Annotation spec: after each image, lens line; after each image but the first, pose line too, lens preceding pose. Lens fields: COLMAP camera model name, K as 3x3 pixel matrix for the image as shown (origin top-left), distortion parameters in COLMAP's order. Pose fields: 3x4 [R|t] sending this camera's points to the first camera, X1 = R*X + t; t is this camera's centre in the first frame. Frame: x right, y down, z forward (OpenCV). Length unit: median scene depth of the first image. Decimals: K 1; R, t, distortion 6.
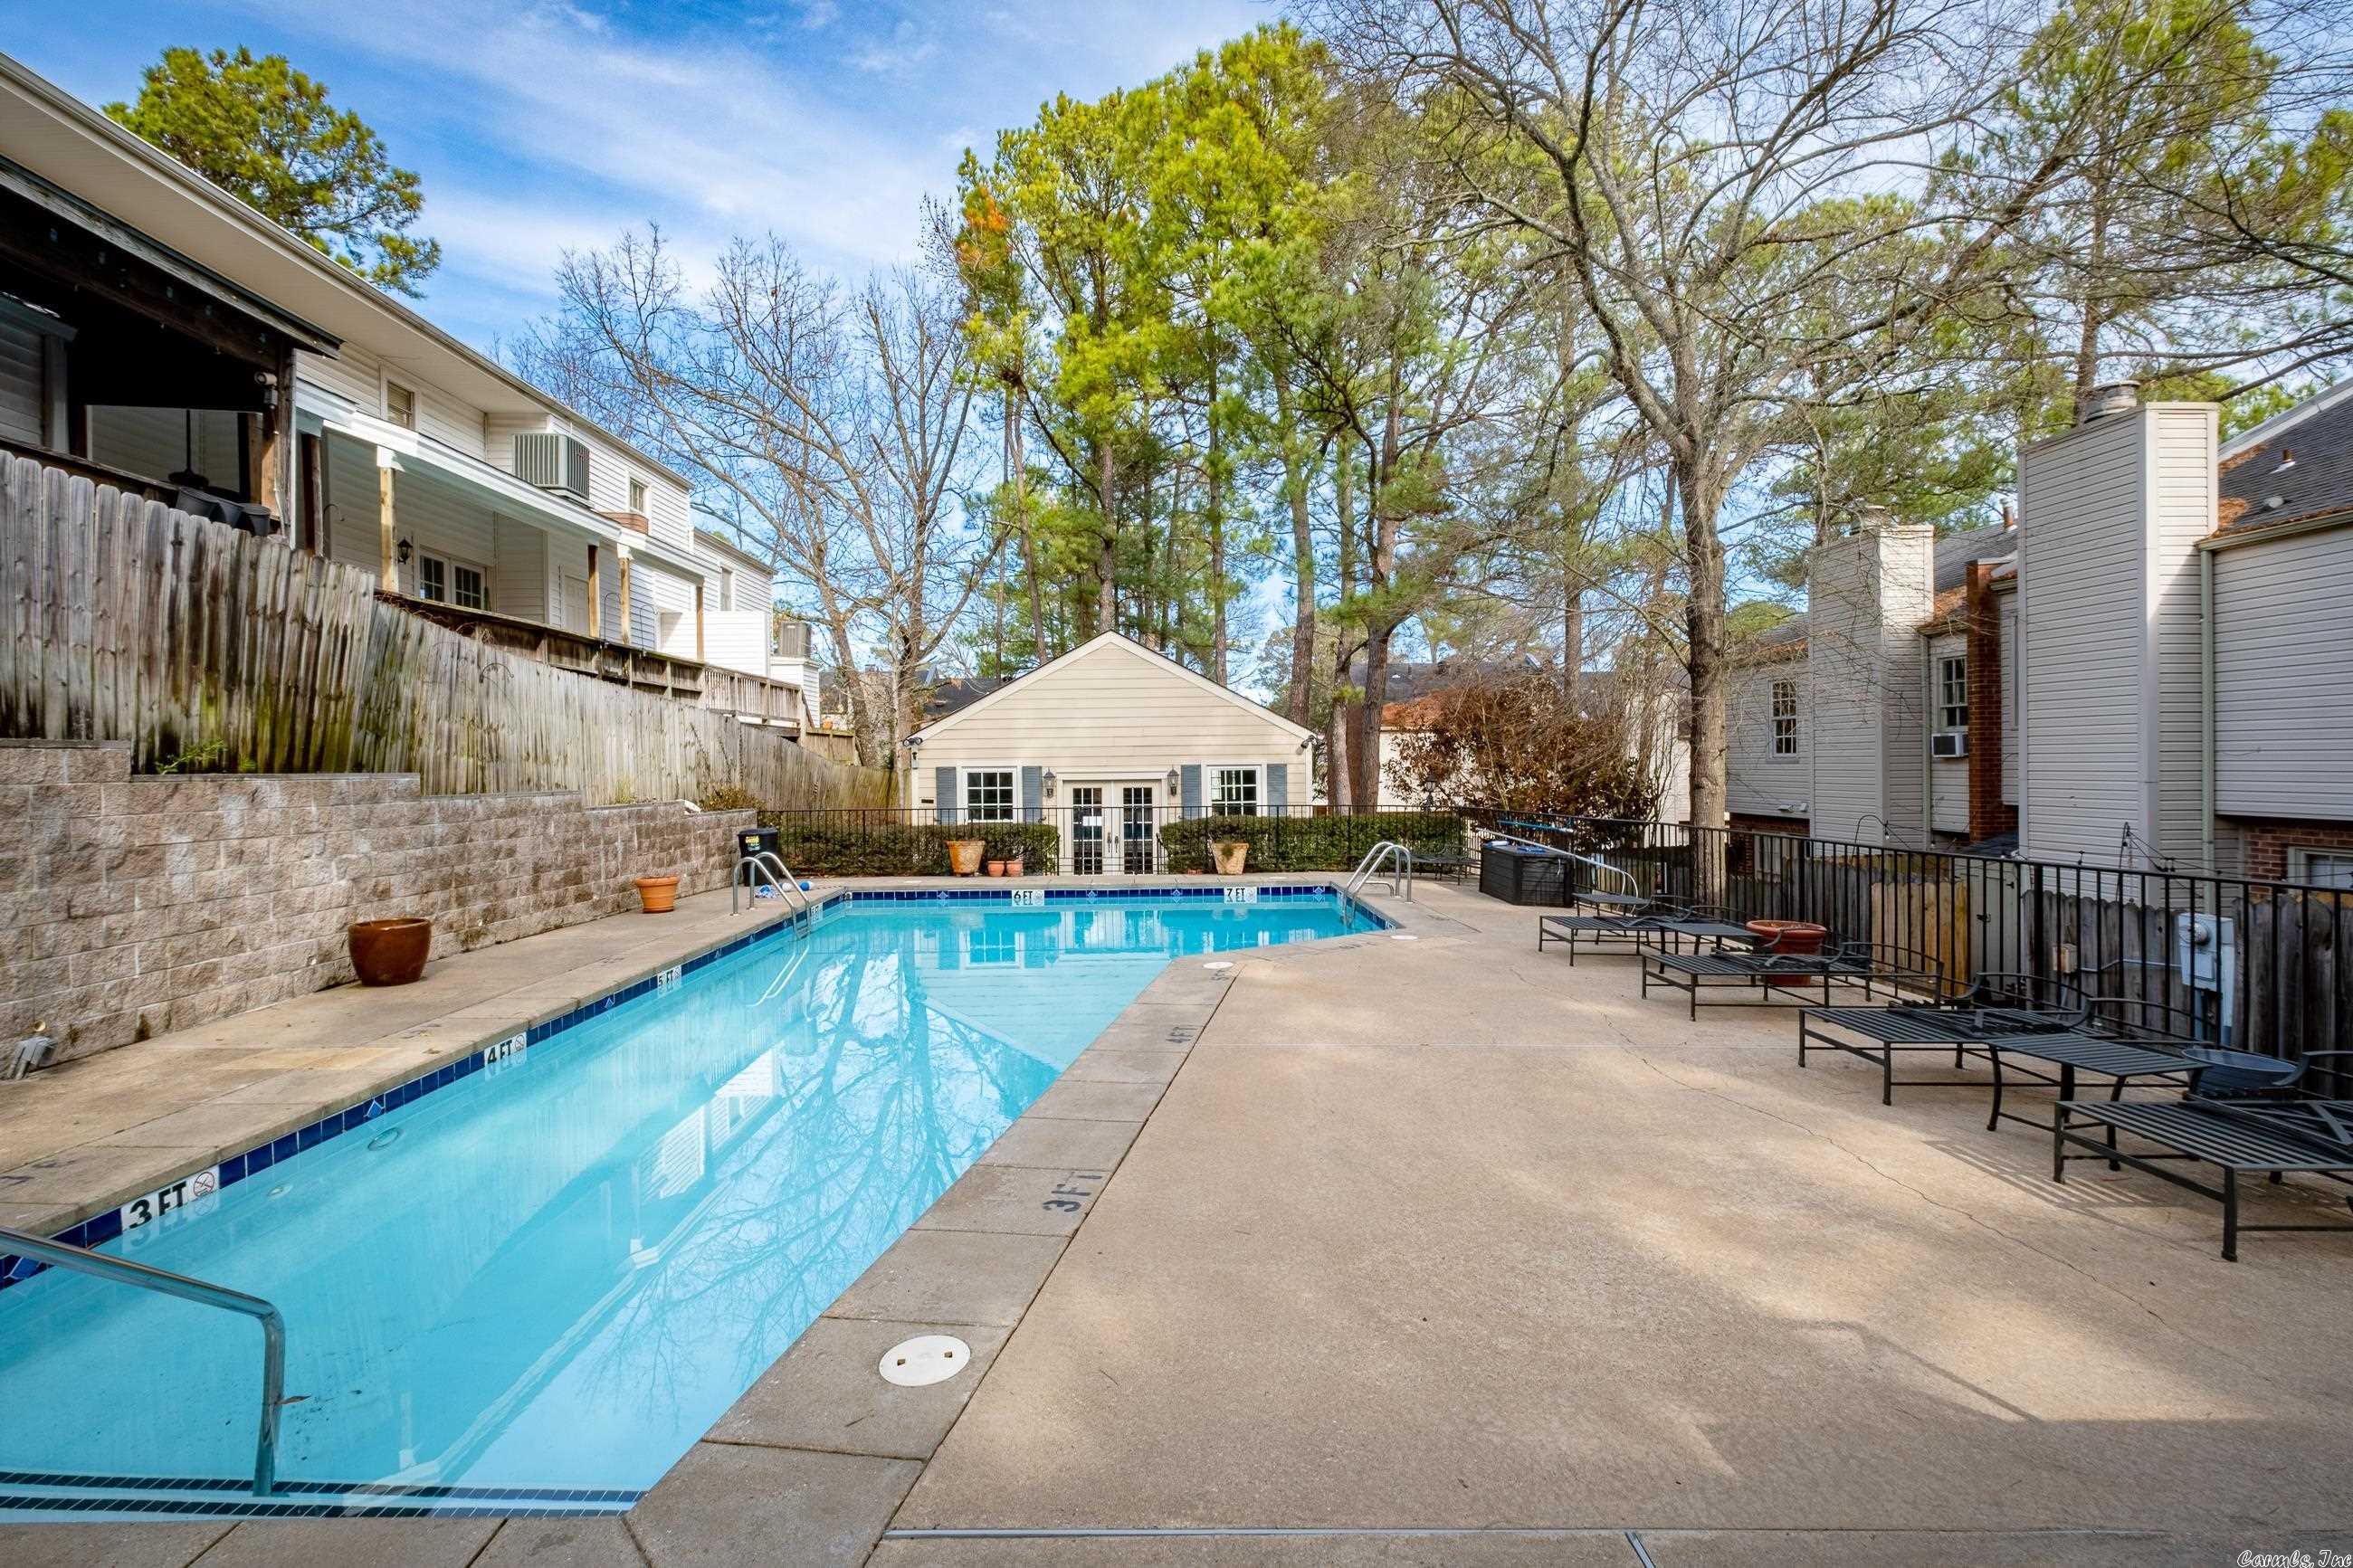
lens RADIAL K [[1025.6, 0, 1171.1], [0, 1025.6, 777.1], [0, 0, 1]] dist [-0.002392, -0.002414]
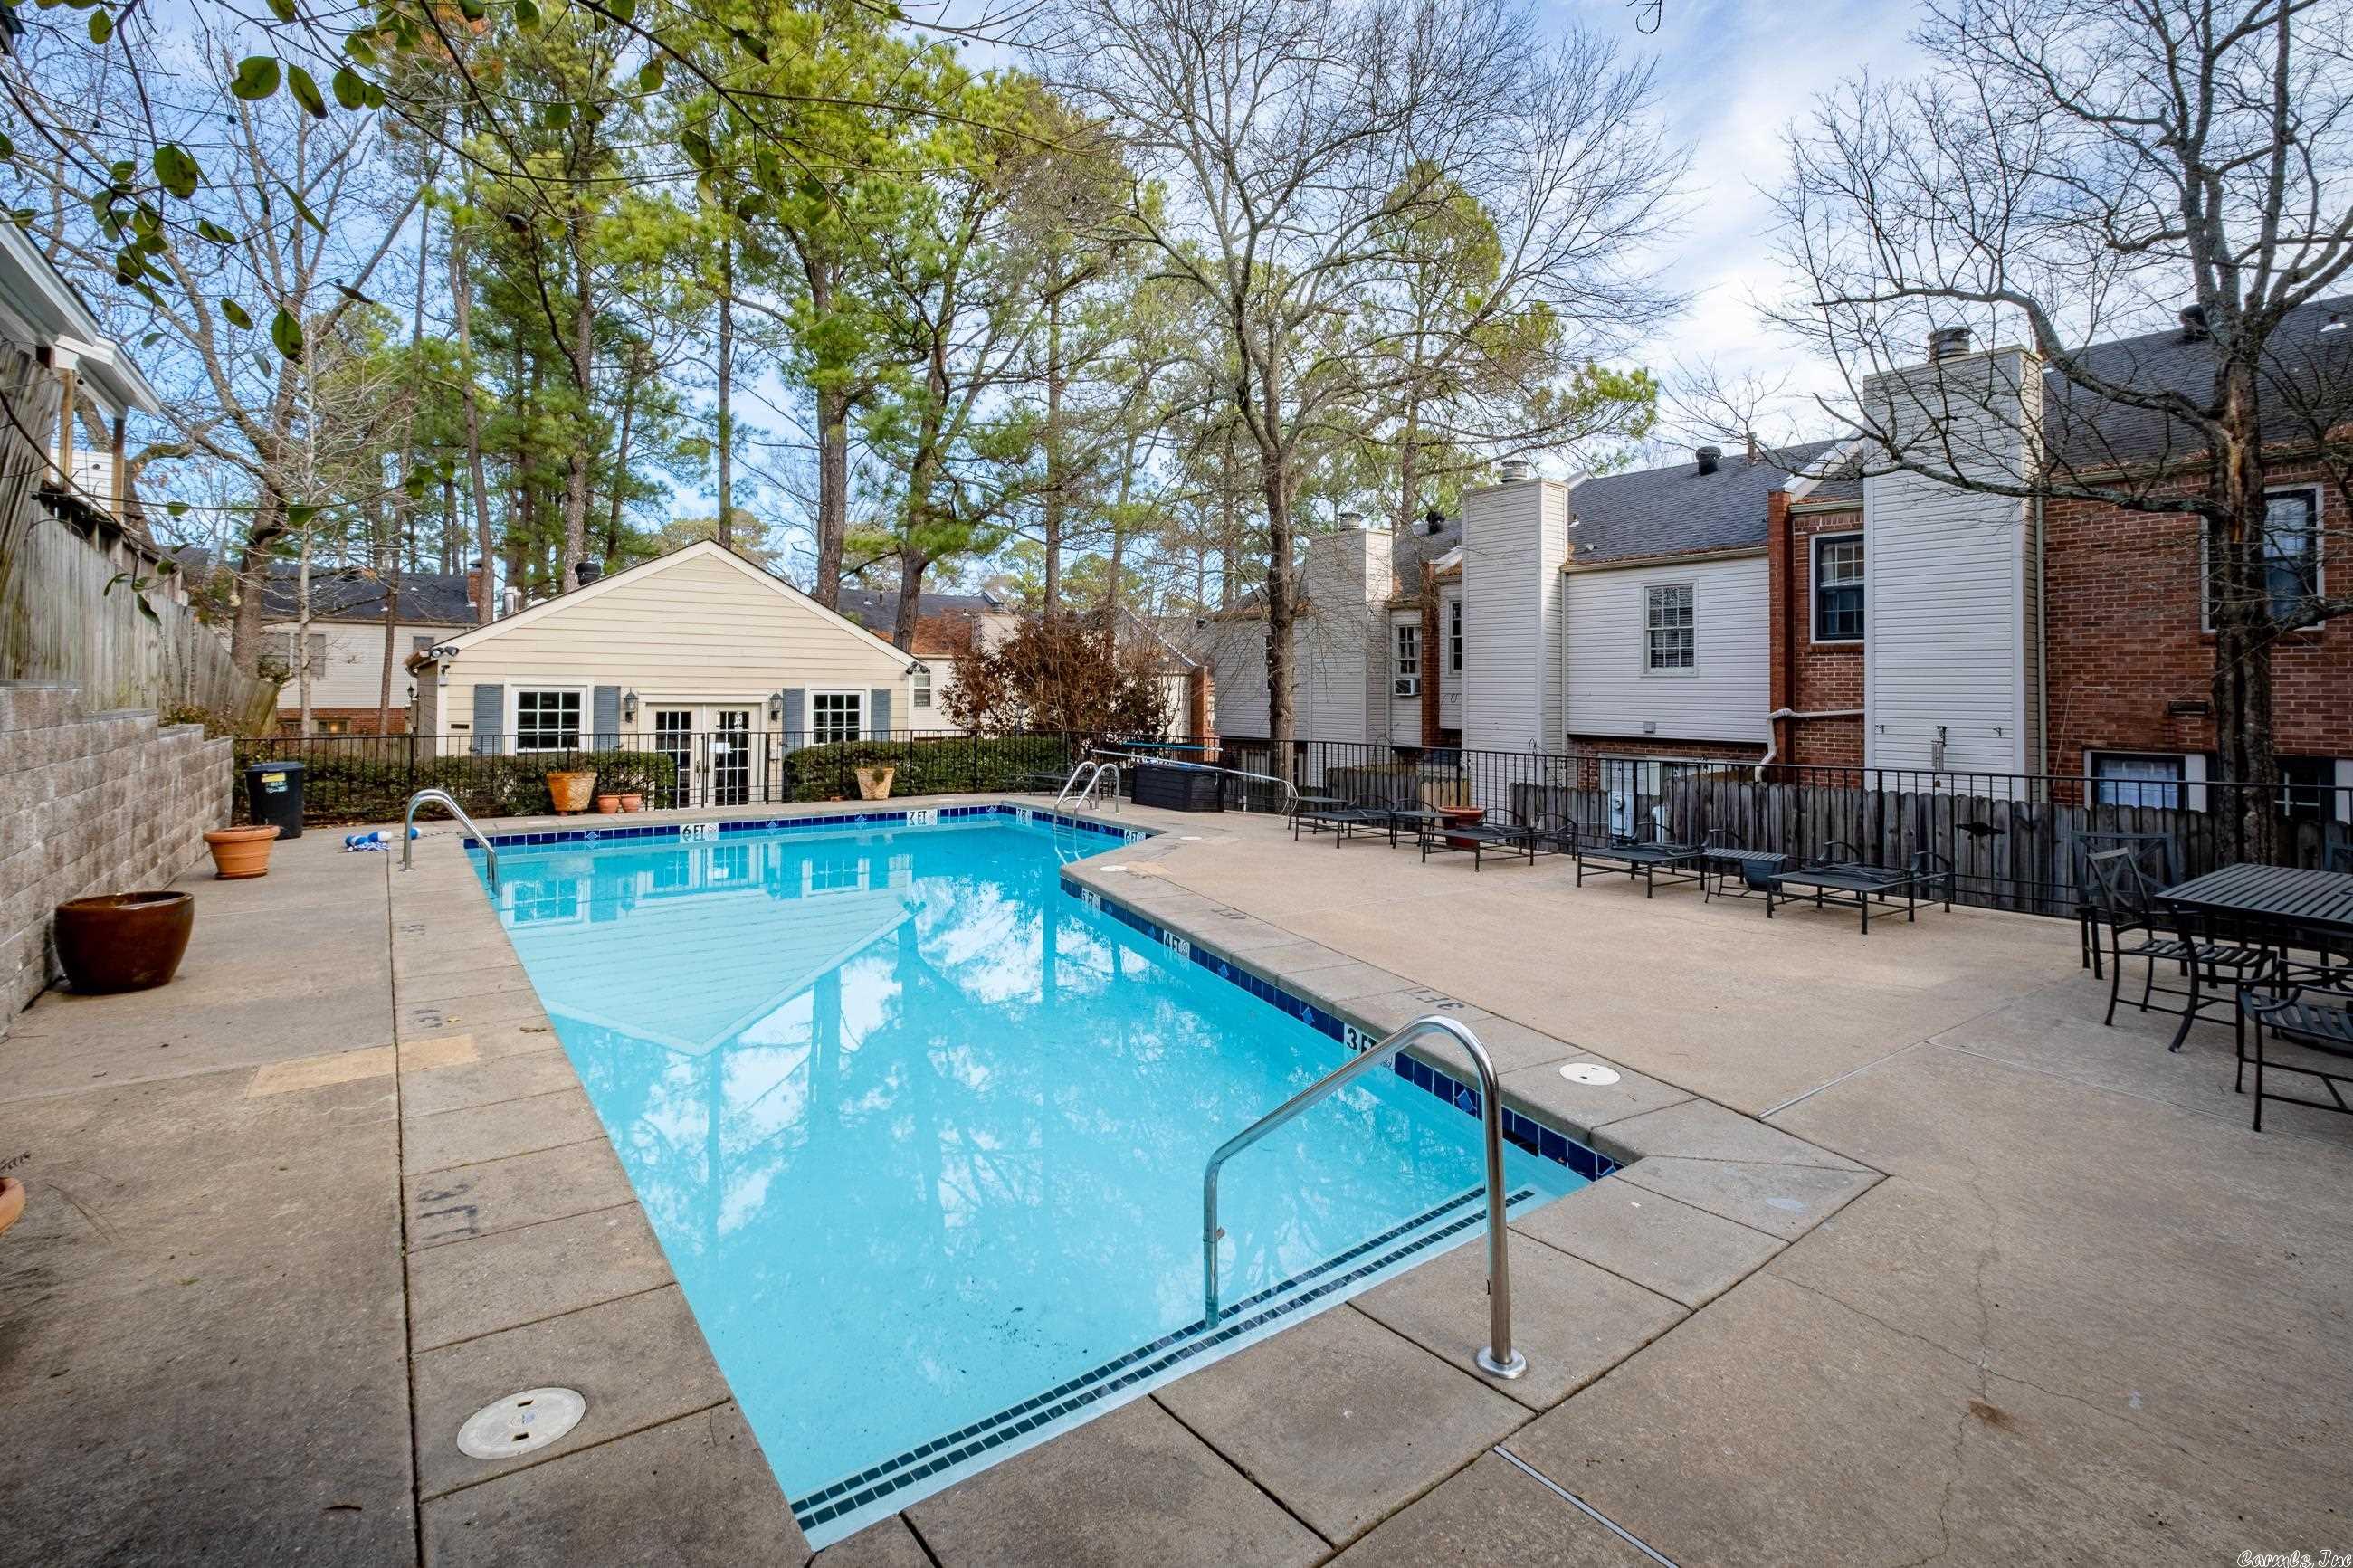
lens RADIAL K [[1025.6, 0, 1182.3], [0, 1025.6, 689.7], [0, 0, 1]] dist [-0.002392, -0.002414]
pose [[0.814853, 0.021217, 0.579280, -0.241921], [-0.012589, 0.999742, -0.018908, 0.002770], [-0.579532, 0.008115, 0.814909, 0.011384]]
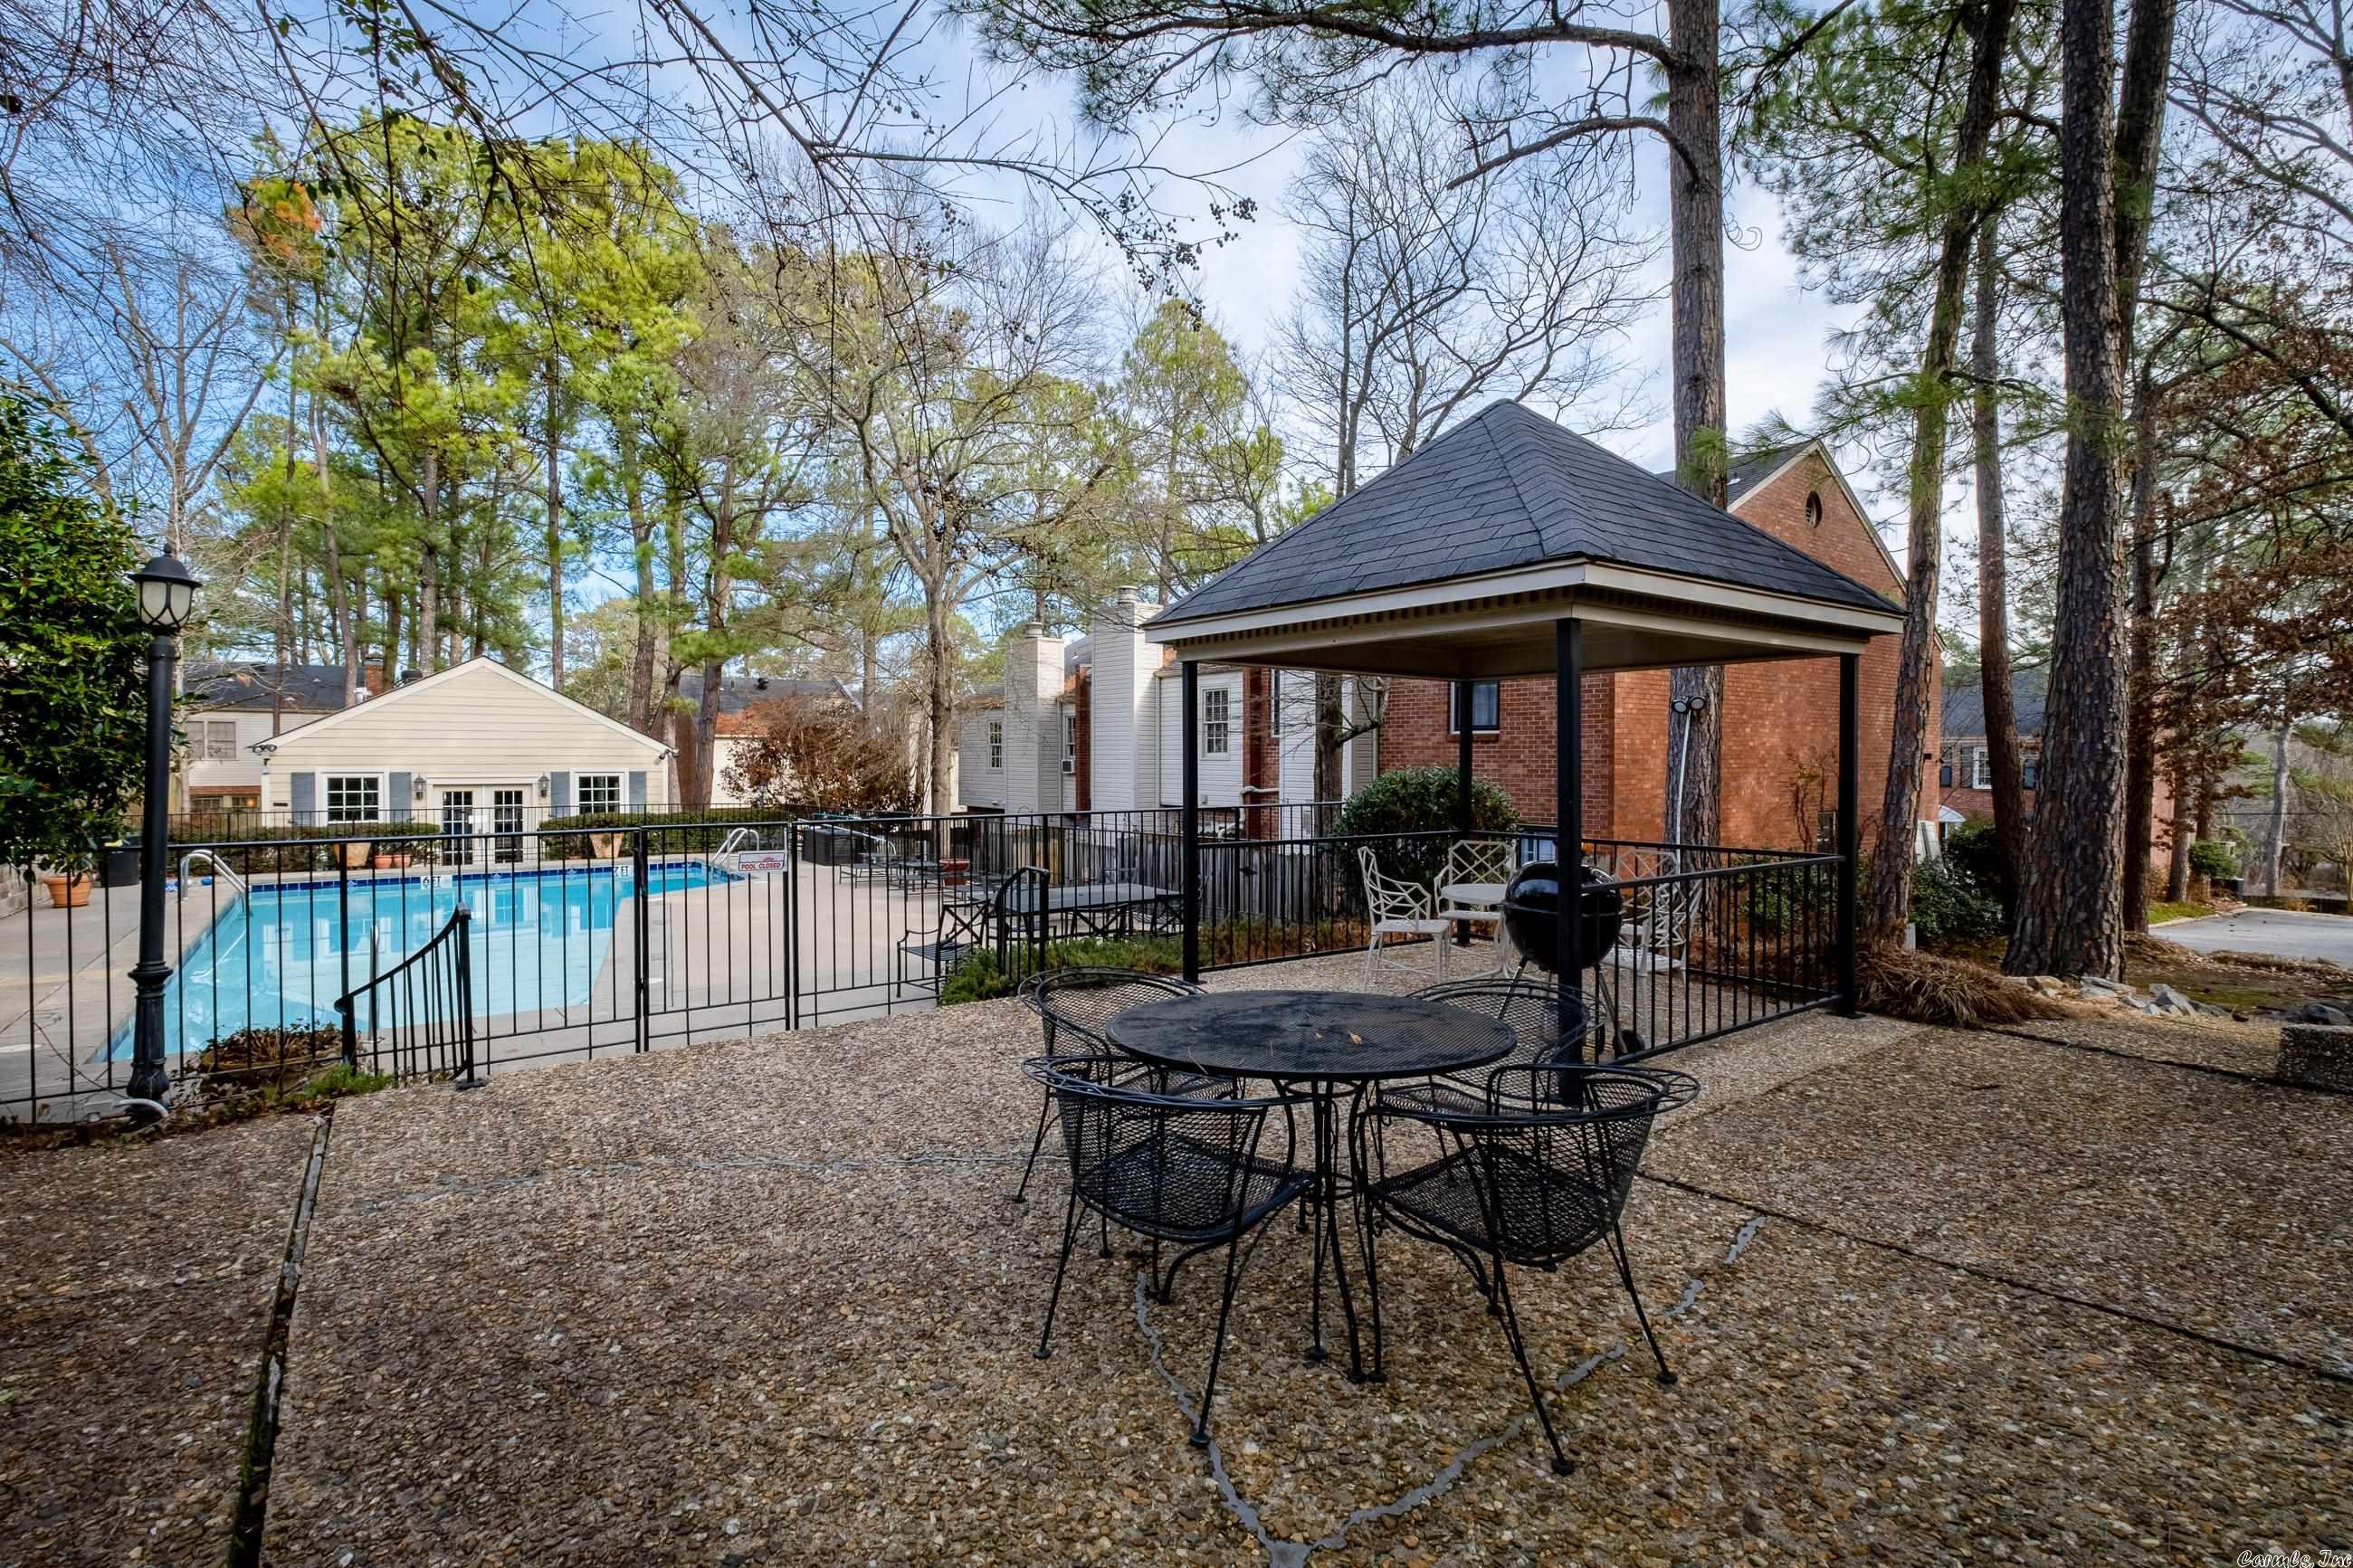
lens RADIAL K [[1025.6, 0, 1134.5], [0, 1025.6, 763.7], [0, 0, 1]] dist [-0.002392, -0.002414]
pose [[0.814299, 0.010789, 0.580346, -0.132202], [-0.005365, 0.999924, -0.011062, -0.011972], [-0.580421, 0.005894, 0.814295, -0.382681]]
